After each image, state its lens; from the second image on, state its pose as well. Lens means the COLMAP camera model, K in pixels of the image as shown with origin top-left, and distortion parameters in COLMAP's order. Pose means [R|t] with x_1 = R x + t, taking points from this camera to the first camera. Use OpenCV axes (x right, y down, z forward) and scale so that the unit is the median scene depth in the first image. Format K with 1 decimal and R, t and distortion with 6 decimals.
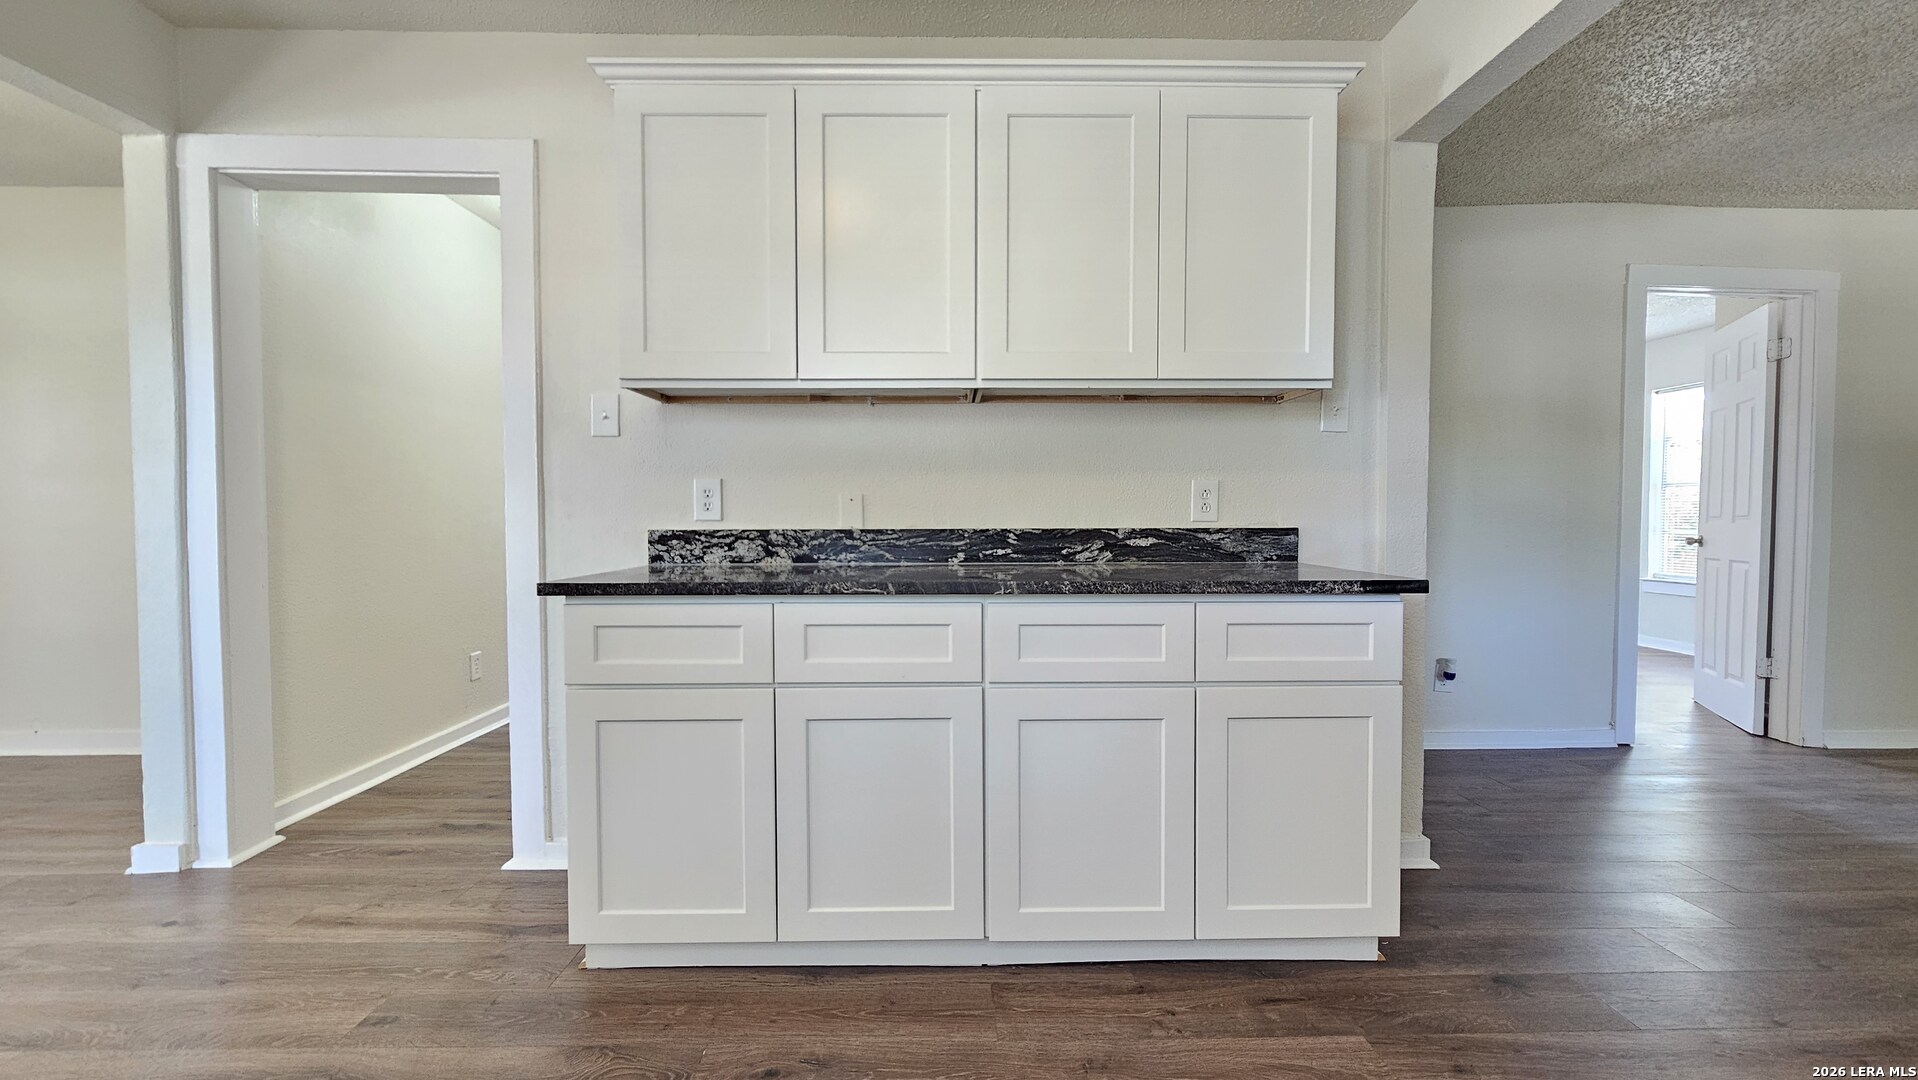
lens RADIAL K [[782.5, 0, 950.1], [0, 782.5, 536.9], [0, 0, 1]] dist [-0.001234, 0.000315]
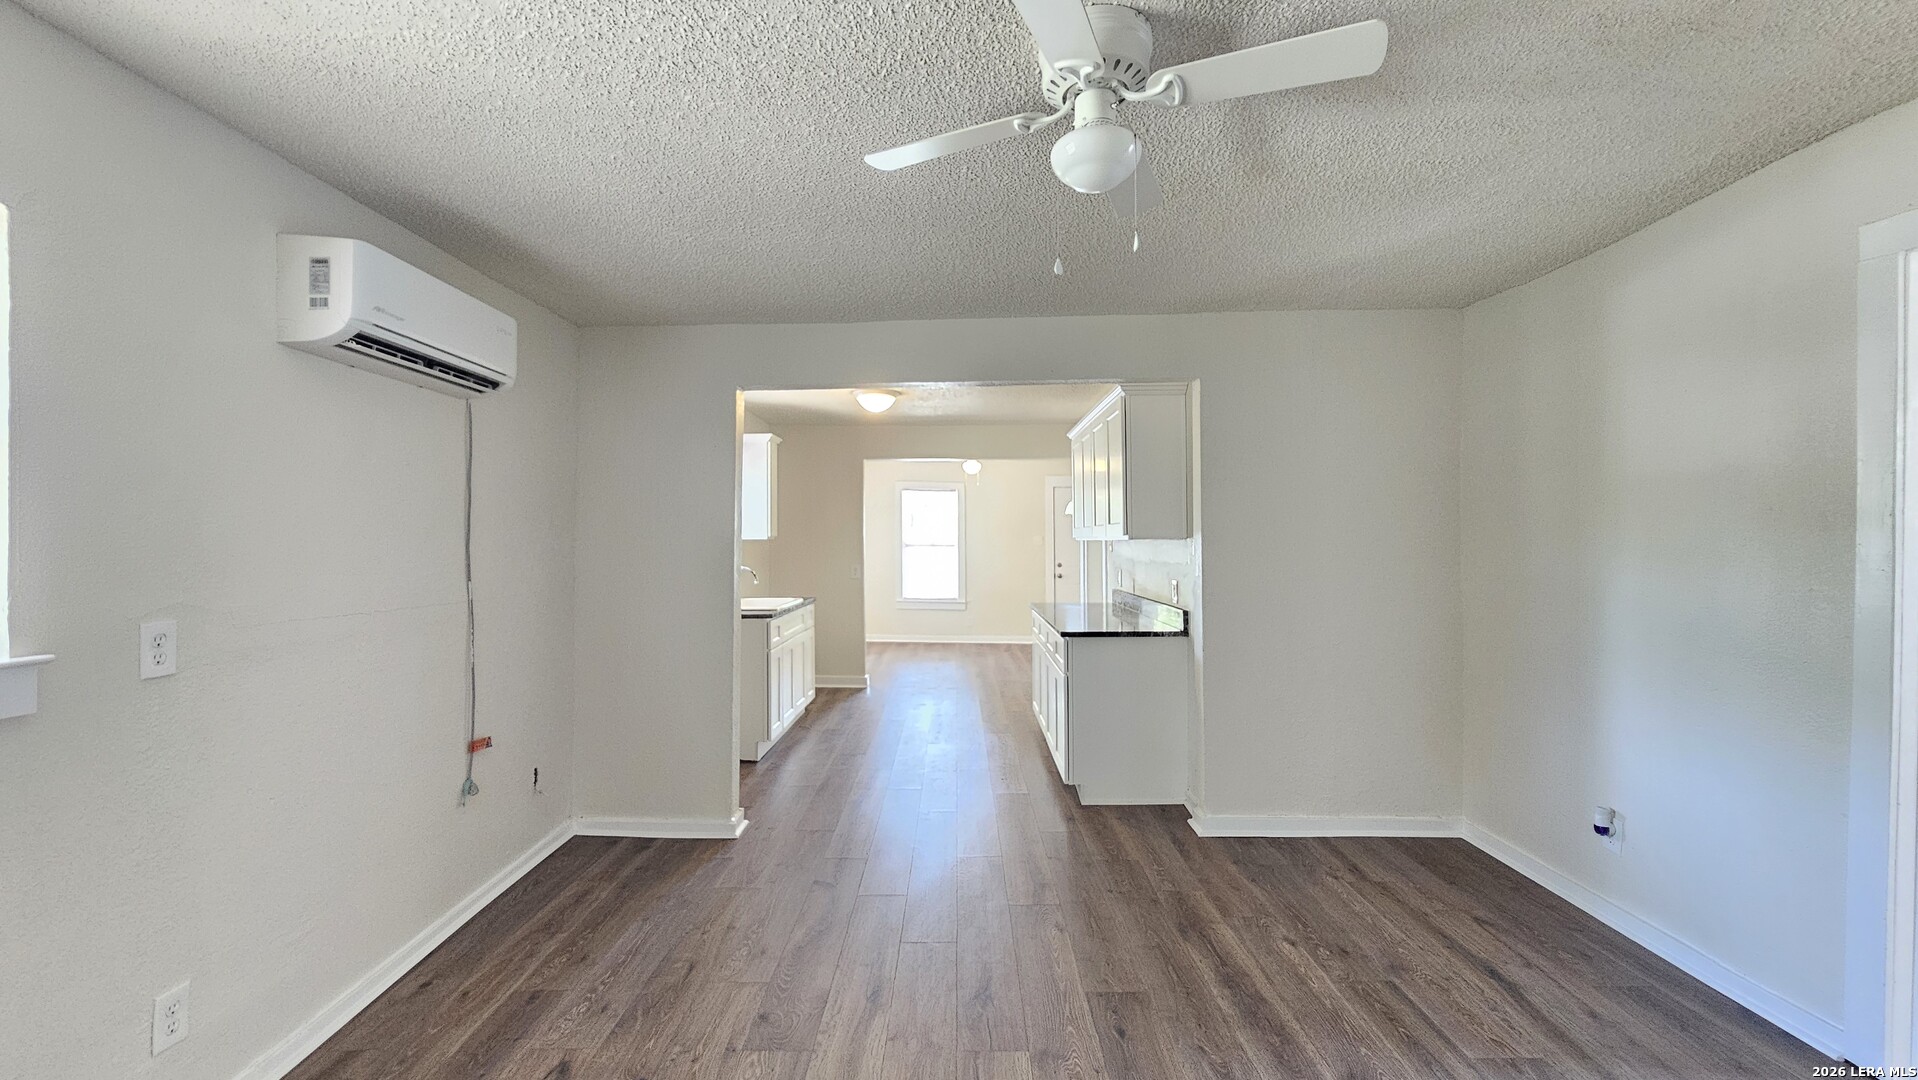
lens RADIAL K [[782.5, 0, 949.2], [0, 782.5, 533.8], [0, 0, 1]] dist [-0.001234, 0.000315]
pose [[-0.031047, -0.007887, -0.999487, 2.210205], [-0.018561, 0.999801, -0.007313, -0.162229], [0.999346, 0.018325, -0.031188, 0.536180]]
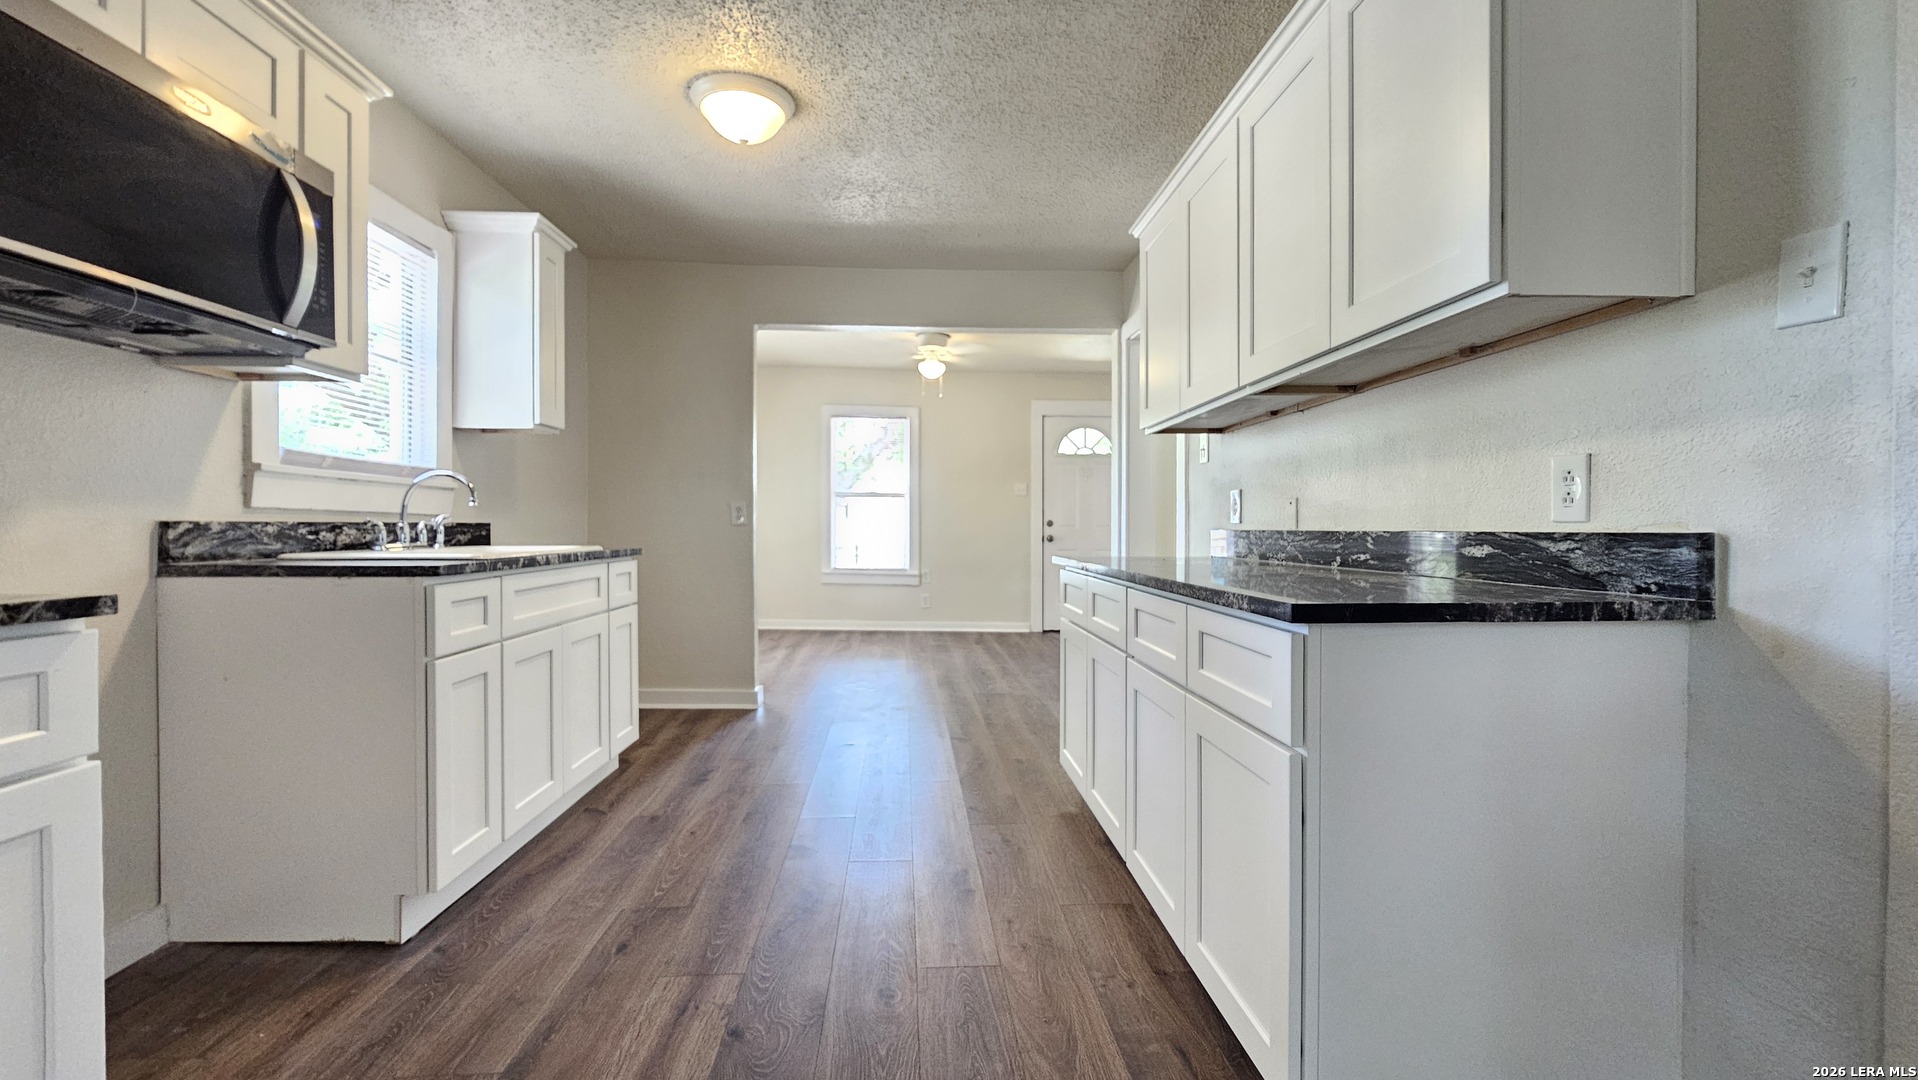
lens RADIAL K [[782.5, 0, 957.1], [0, 782.5, 539.0], [0, 0, 1]] dist [-0.001234, 0.000315]
pose [[0.046632, 0.016440, -0.998777, 0.932948], [-0.025666, 0.999554, 0.015255, -0.003246], [0.998582, 0.024923, 0.047033, 0.497068]]
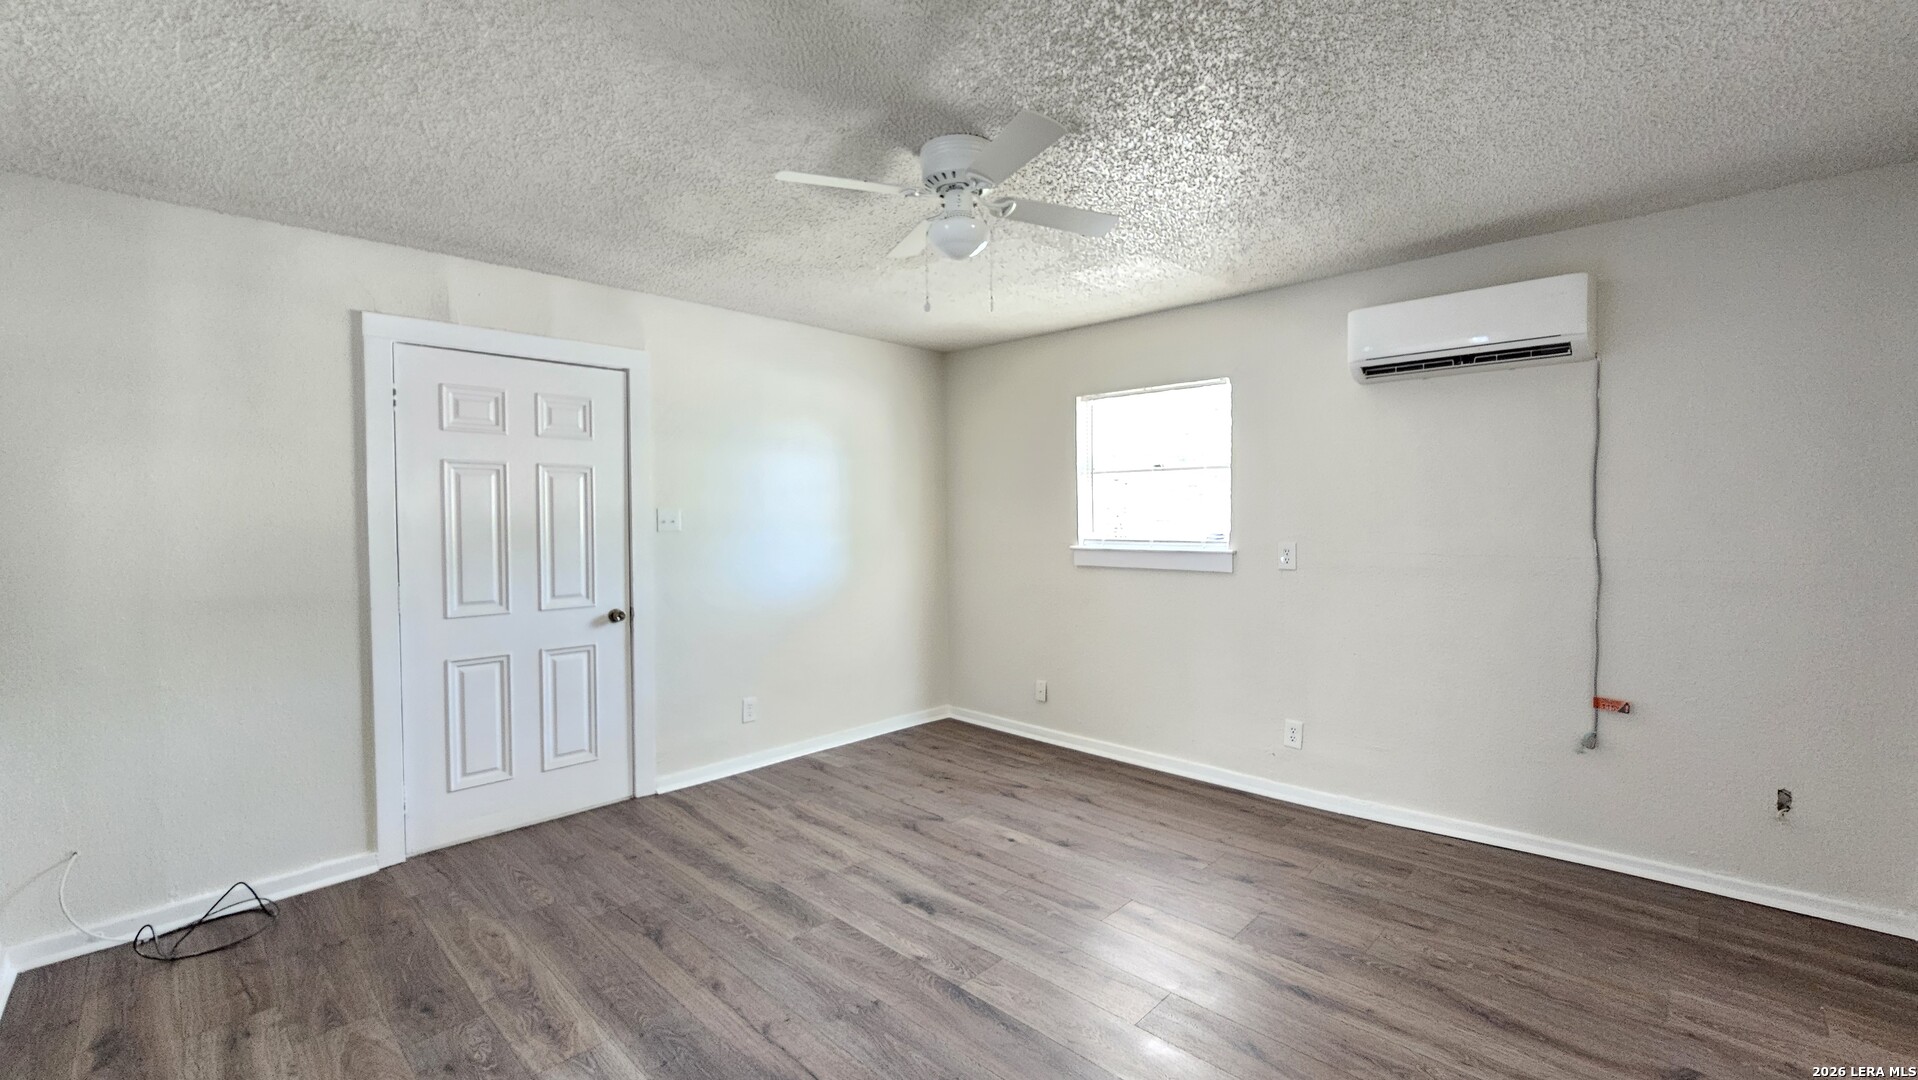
lens RADIAL K [[782.5, 0, 947.0], [0, 782.5, 539.1], [0, 0, 1]] dist [-0.001234, 0.000315]
pose [[-0.705458, -0.013704, 0.708619, 0.818141], [0.028035, 0.998491, 0.047219, -0.171341], [-0.708197, 0.053177, -0.704009, 1.369918]]
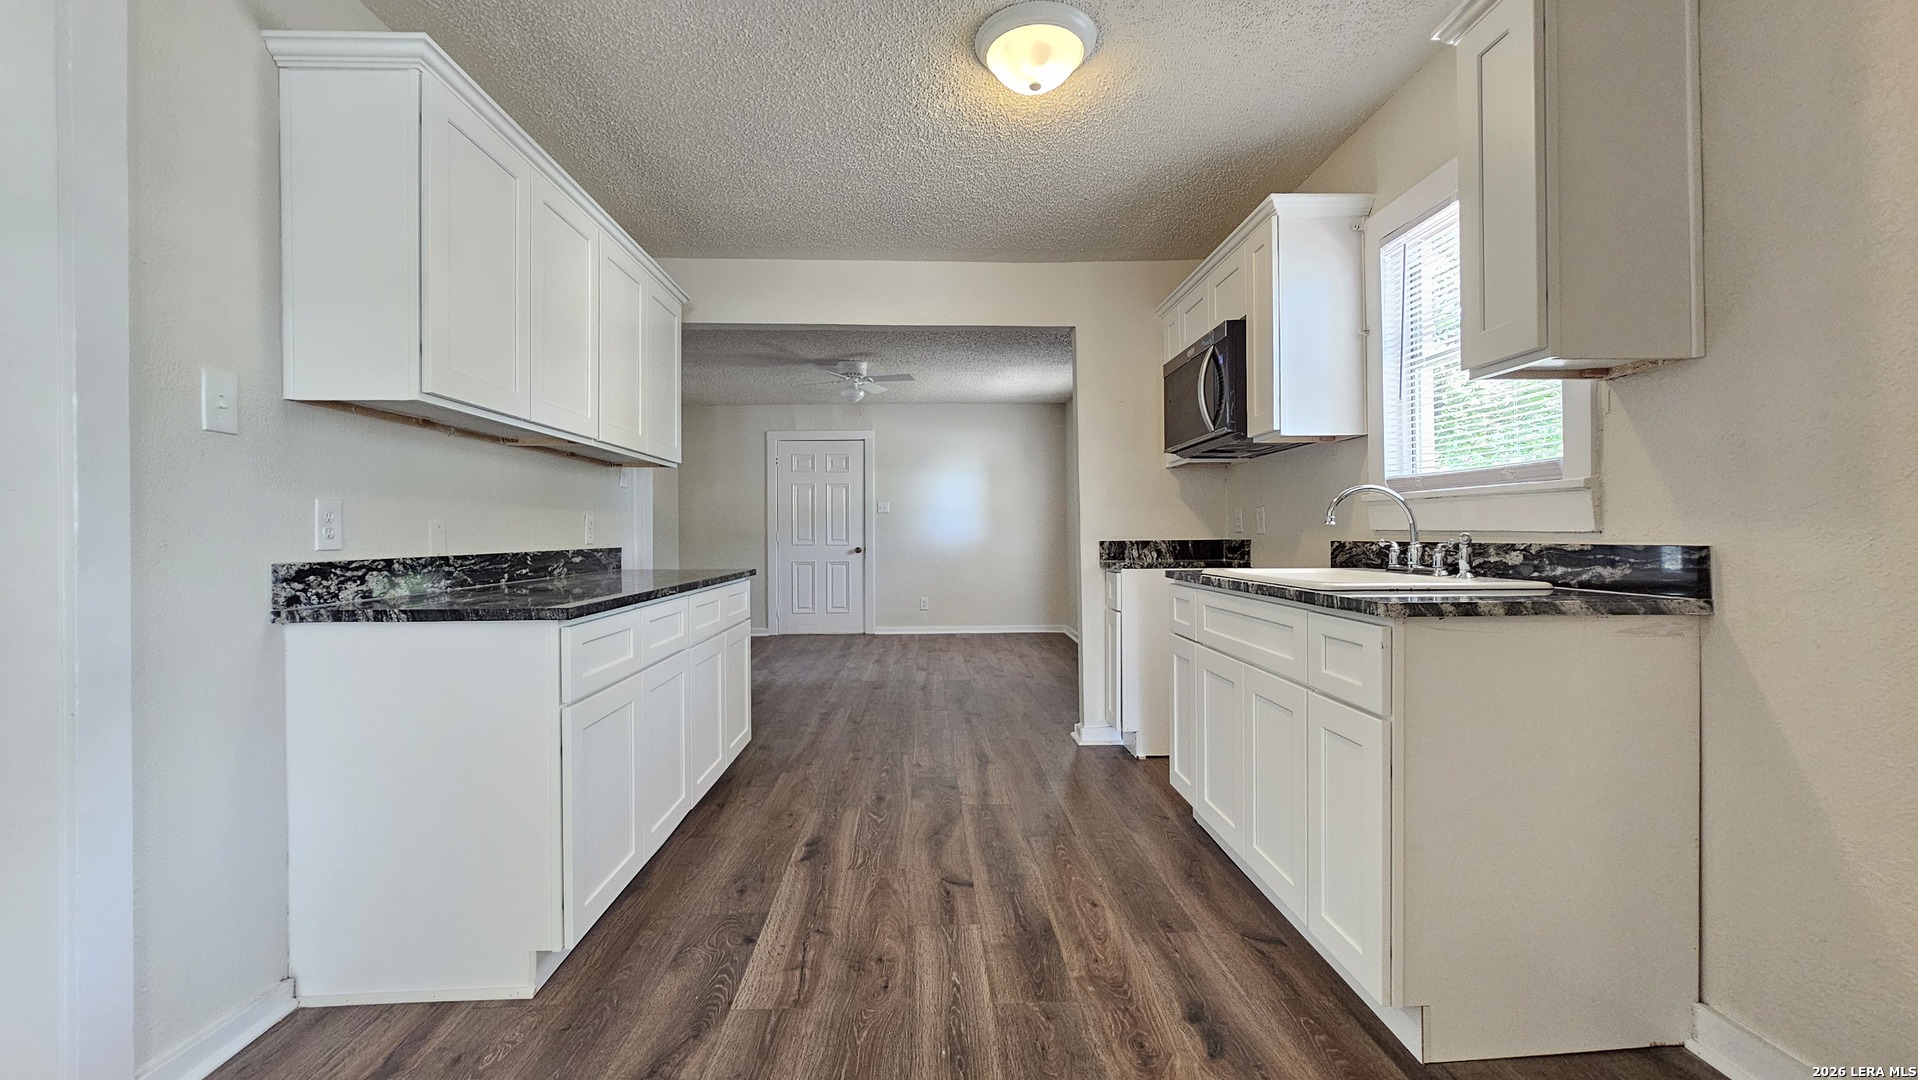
lens RADIAL K [[782.5, 0, 950.8], [0, 782.5, 535.4], [0, 0, 1]] dist [-0.001234, 0.000315]
pose [[-0.015791, -0.001347, 0.999874, -1.150577], [0.030474, 0.999534, 0.001828, -0.018295], [-0.999411, 0.030499, -0.015743, 0.360918]]
